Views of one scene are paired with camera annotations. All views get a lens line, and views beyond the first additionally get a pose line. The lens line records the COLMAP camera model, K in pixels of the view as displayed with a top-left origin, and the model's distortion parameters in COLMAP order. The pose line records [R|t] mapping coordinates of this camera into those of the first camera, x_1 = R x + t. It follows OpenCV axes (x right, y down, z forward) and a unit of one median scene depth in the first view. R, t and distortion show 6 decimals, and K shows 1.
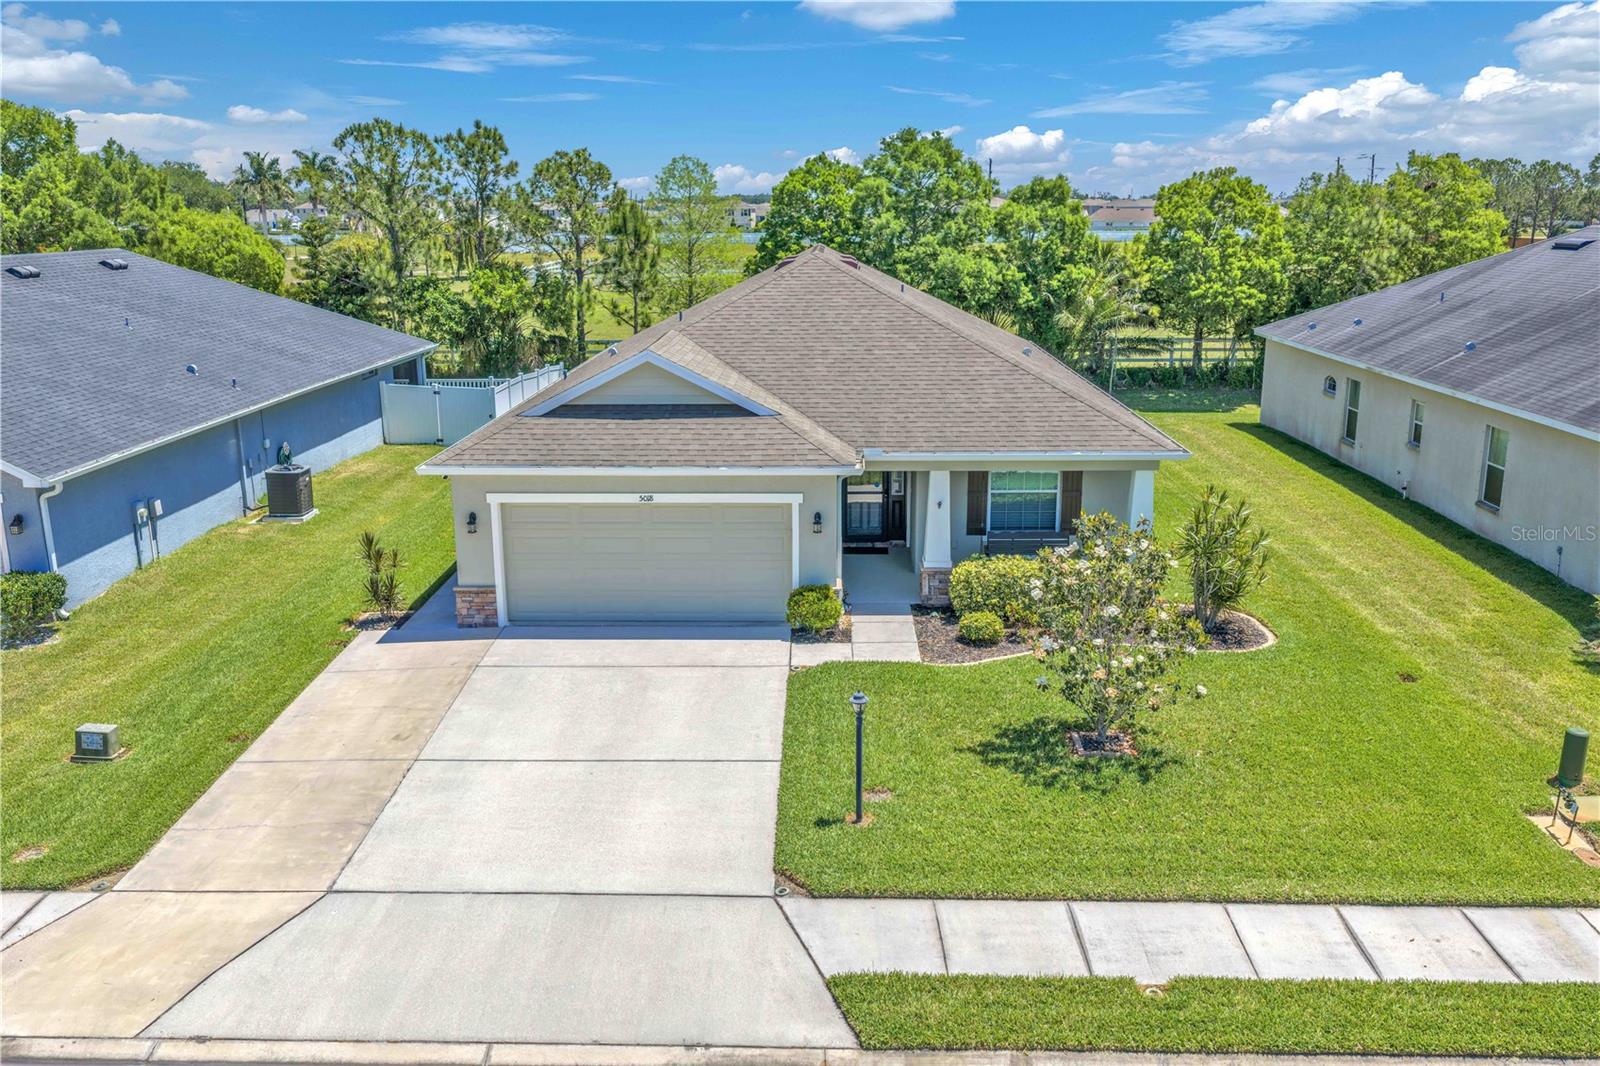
lens RADIAL K [[1325.9, 0, 805.2], [0, 1325.9, 532.4], [0, 0, 1]] dist [-0.001266, -0.002653]
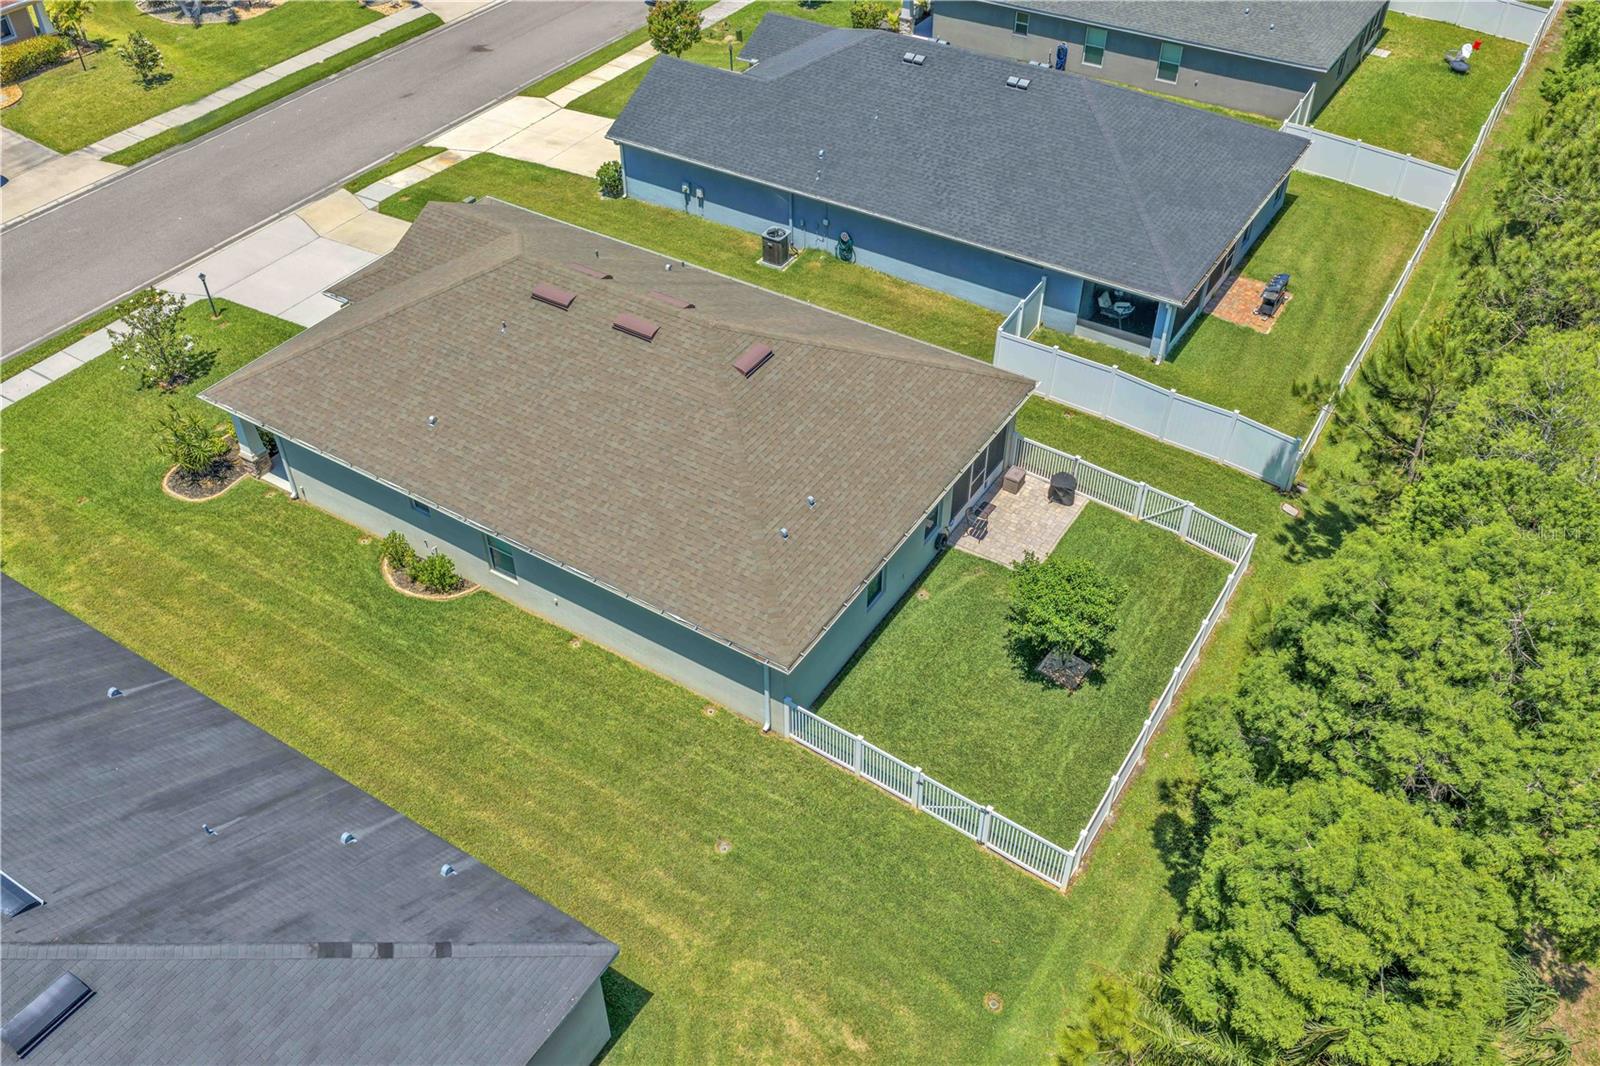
lens RADIAL K [[1325.9, 0, 805.2], [0, 1325.9, 532.4], [0, 0, 1]] dist [-0.001266, -0.002653]
pose [[-0.514195, 0.571213, -0.639781, 1.061879], [-0.201248, 0.644768, 0.737410, -1.320259], [0.833728, 0.507927, -0.216581, 2.099279]]
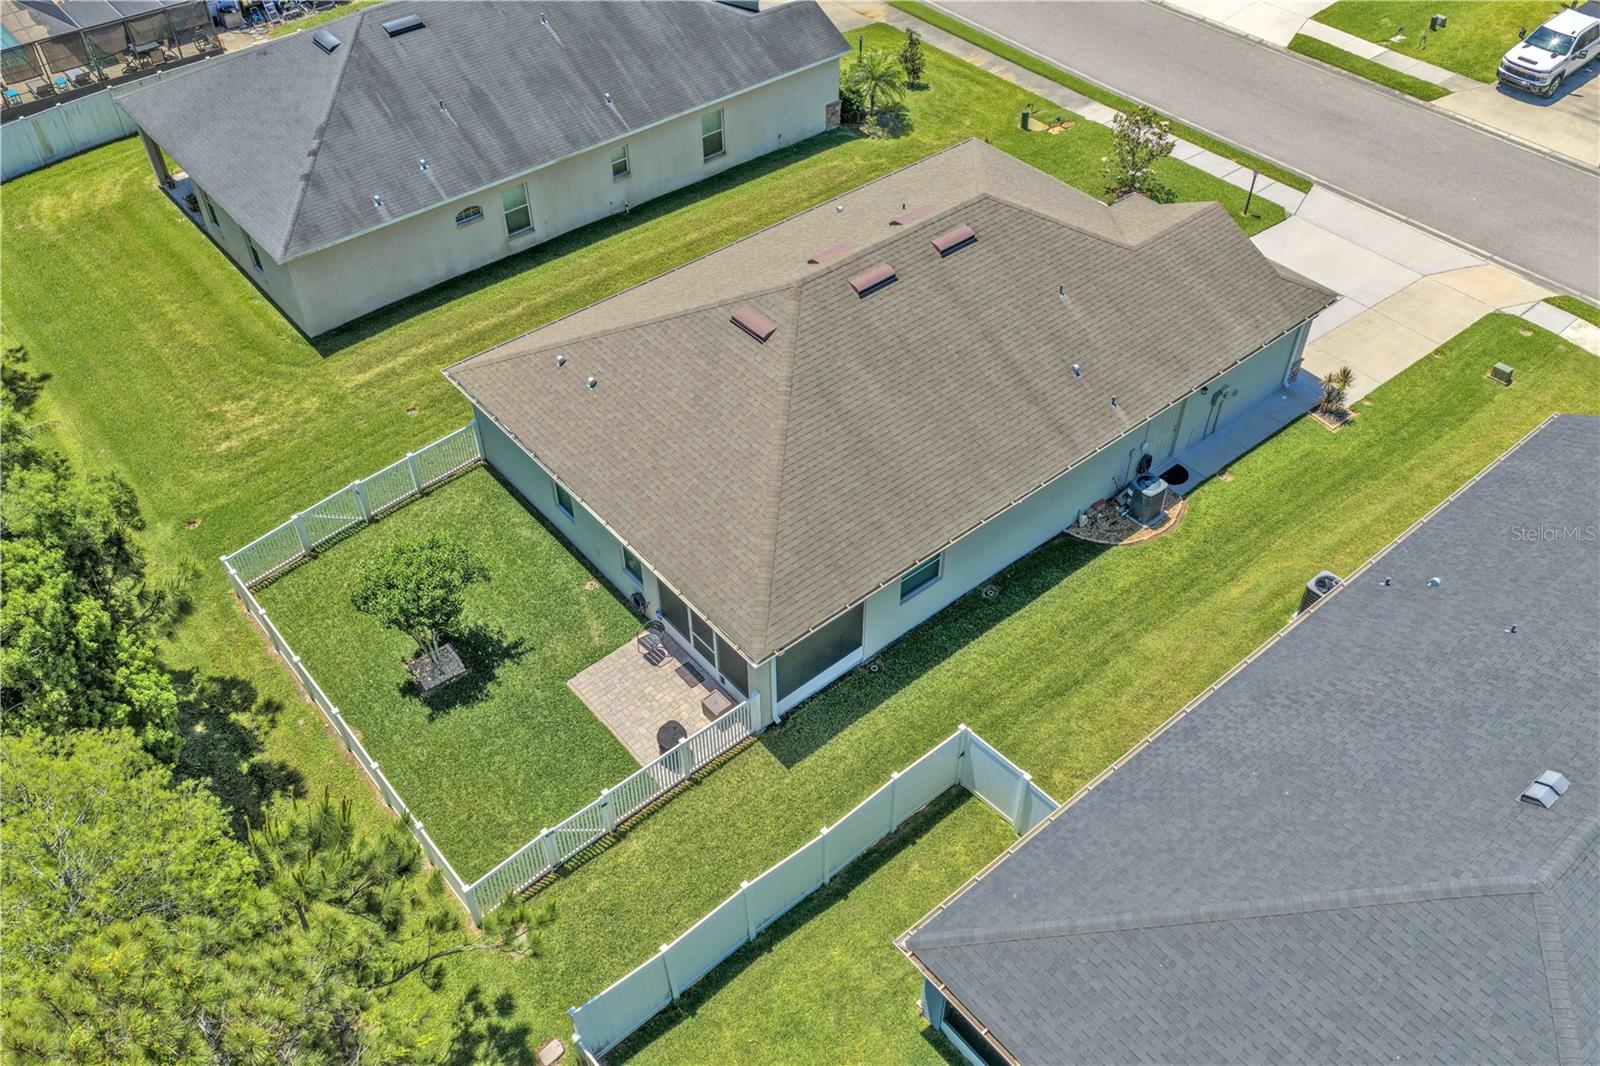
lens RADIAL K [[1342.8, 0, 794.2], [0, 1342.8, 532.0], [0, 0, 1]] dist [-0.003018, -0.003298]
pose [[-0.655065, -0.514509, 0.553327, -0.913058], [0.191294, 0.595534, 0.780222, -1.301815], [-0.730956, 0.616944, -0.291691, 2.146747]]
